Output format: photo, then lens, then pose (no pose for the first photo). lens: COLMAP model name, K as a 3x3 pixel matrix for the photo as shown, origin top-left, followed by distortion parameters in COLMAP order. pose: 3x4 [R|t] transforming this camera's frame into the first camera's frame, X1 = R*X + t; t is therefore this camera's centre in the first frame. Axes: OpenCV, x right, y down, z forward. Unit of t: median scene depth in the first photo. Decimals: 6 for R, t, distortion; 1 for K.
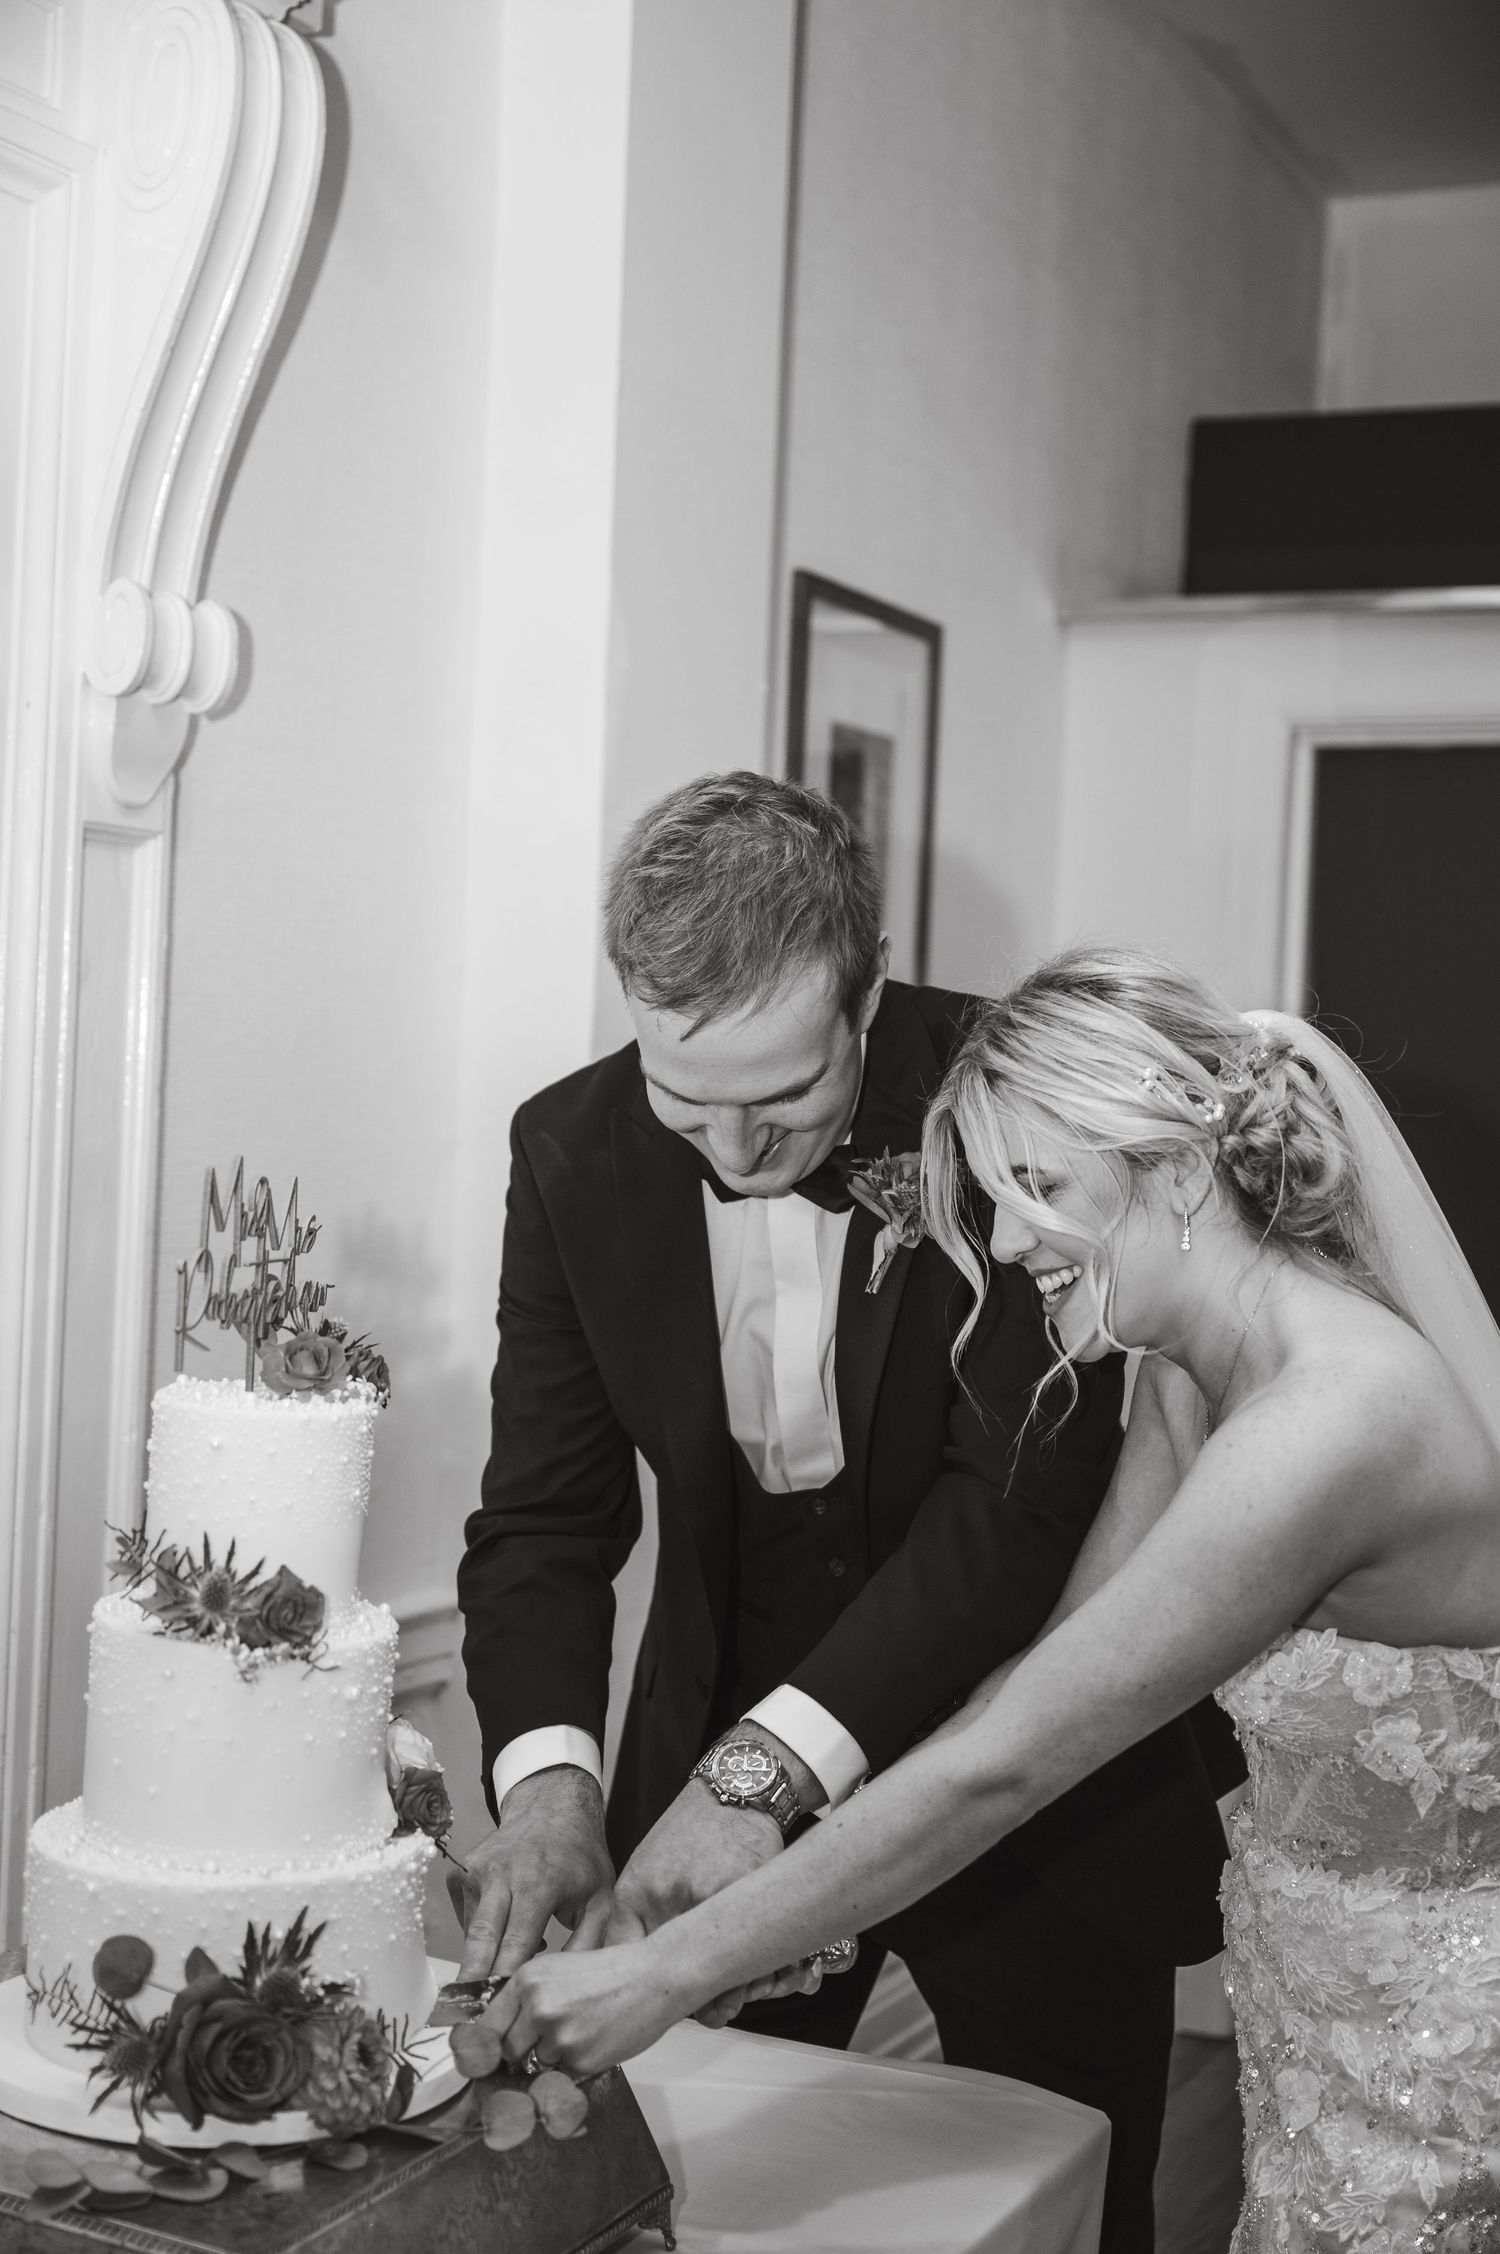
lens RADIAL K [[2997.5, 0, 750.0], [0, 2997.5, 1127.0], [0, 0, 1]] dist [-0.013139, -0.032293]
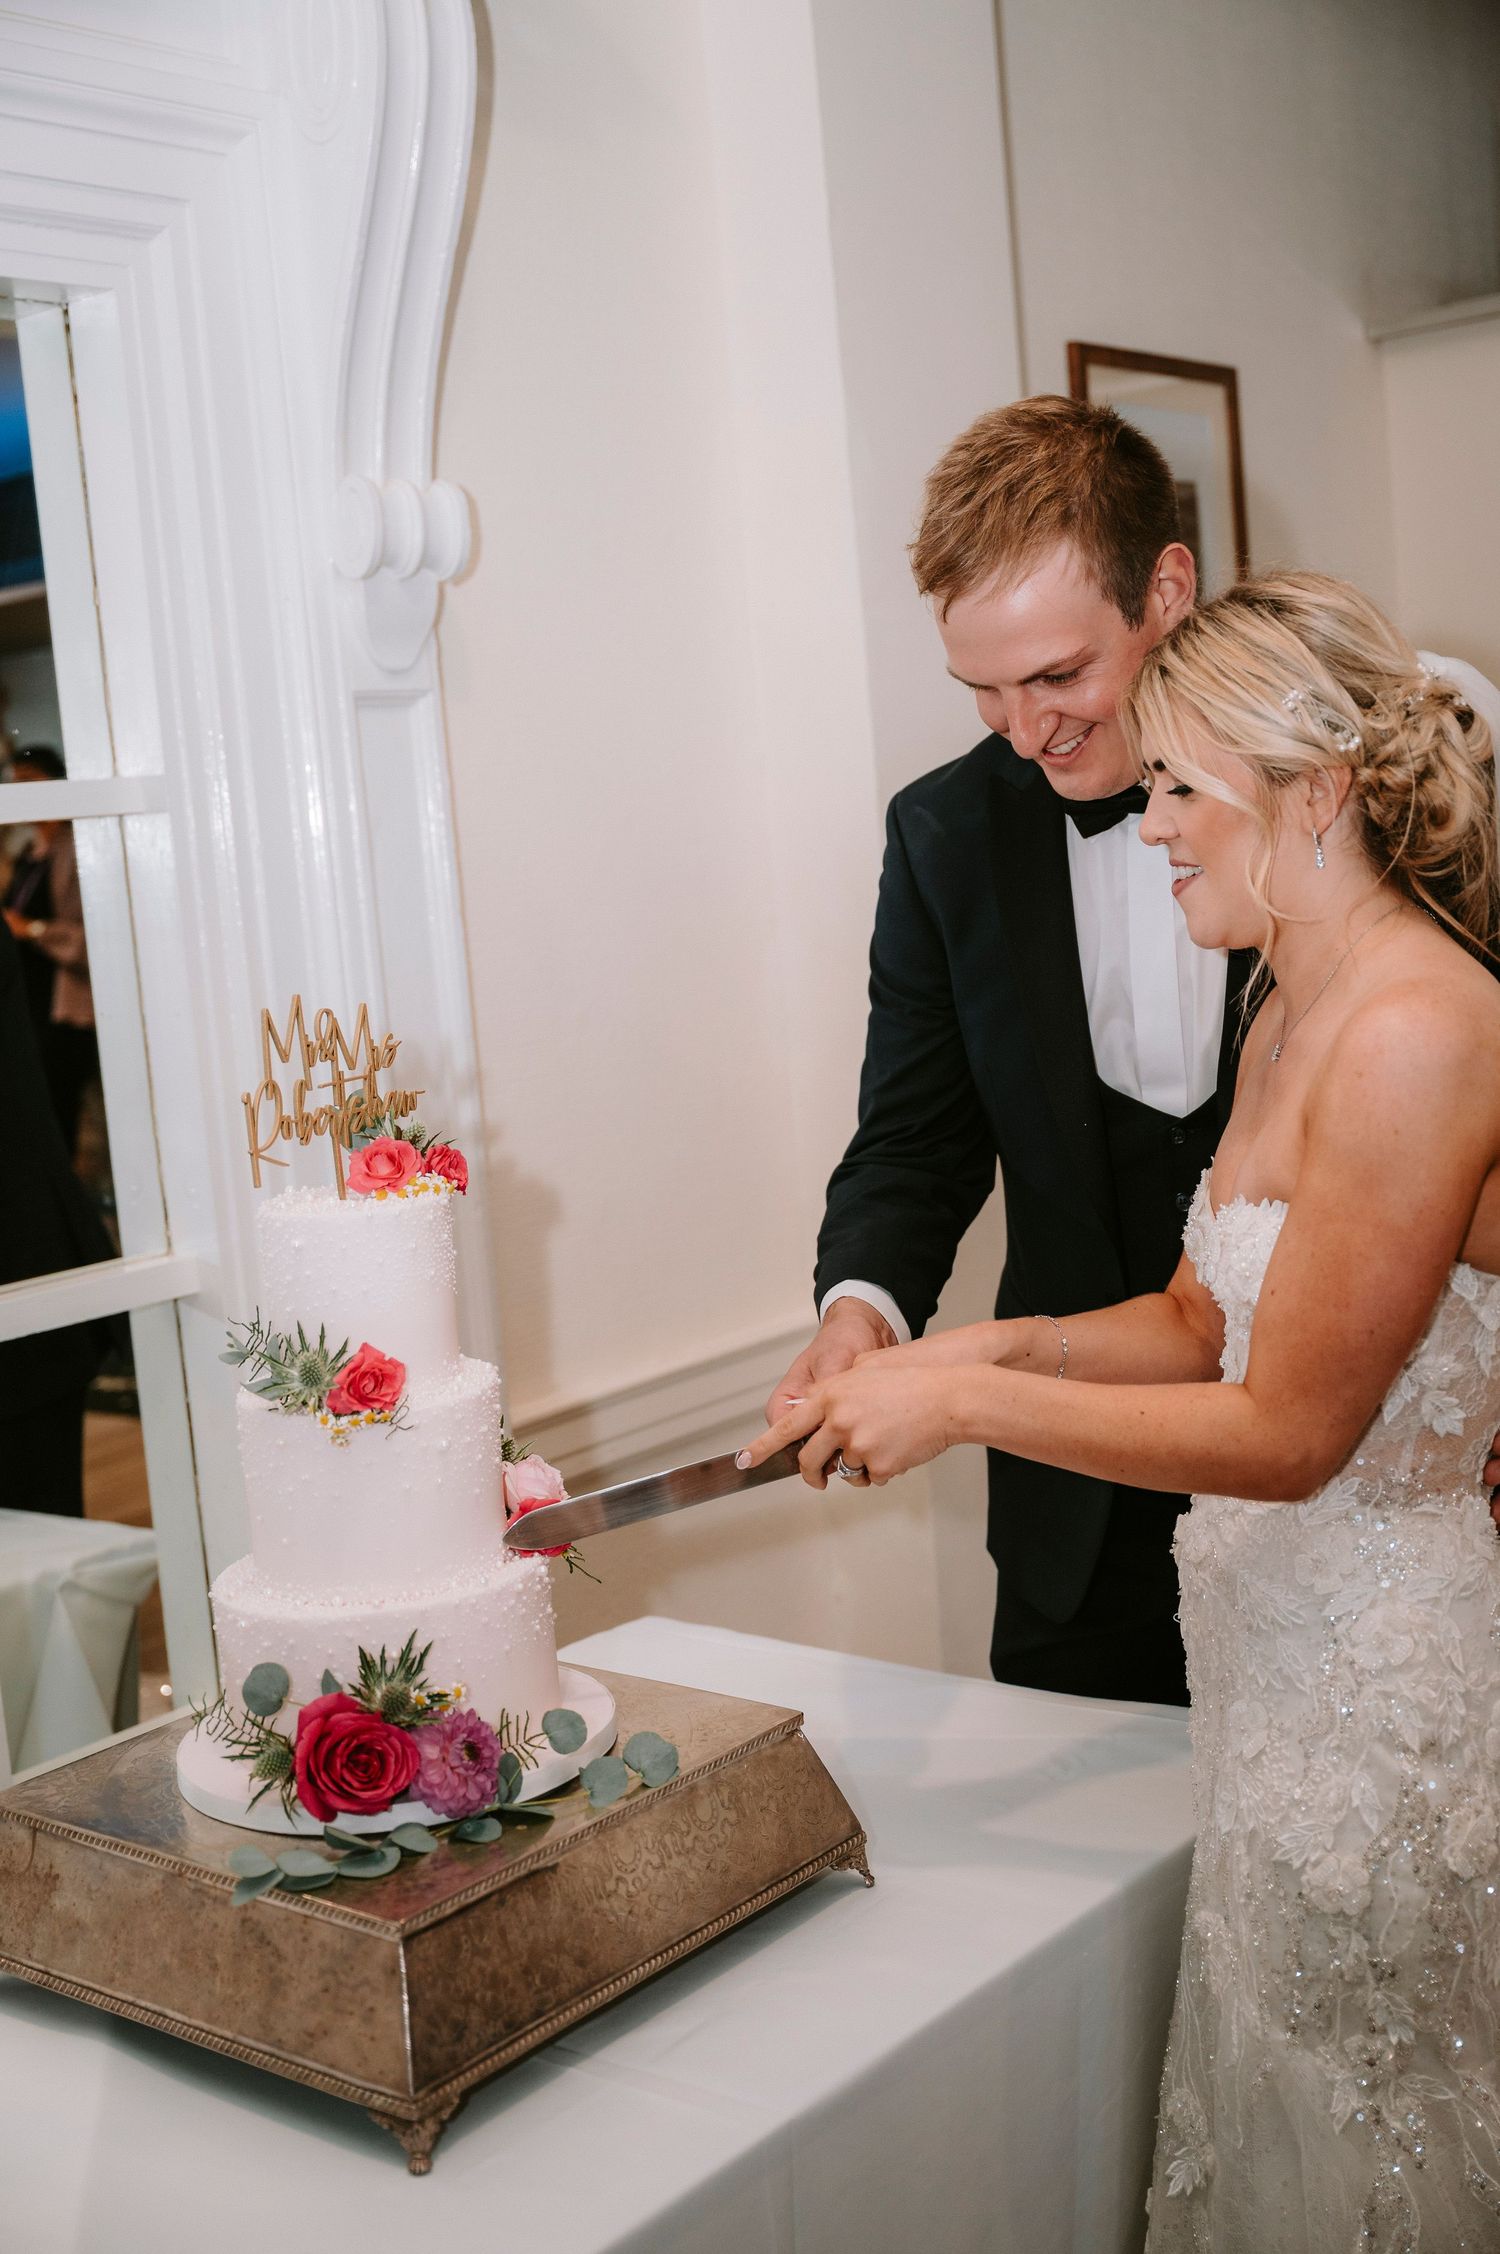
lens RADIAL K [[2625.4, 0, 750.0], [0, 2625.4, 1127.0], [0, 0, 1]] dist [-0.011709, -0.005666]
pose [[0.962561, -0.105599, -0.249650, 0.250239], [0.130145, 0.987938, 0.083908, -0.001926], [0.237778, -0.113257, 0.964694, 0.065385]]
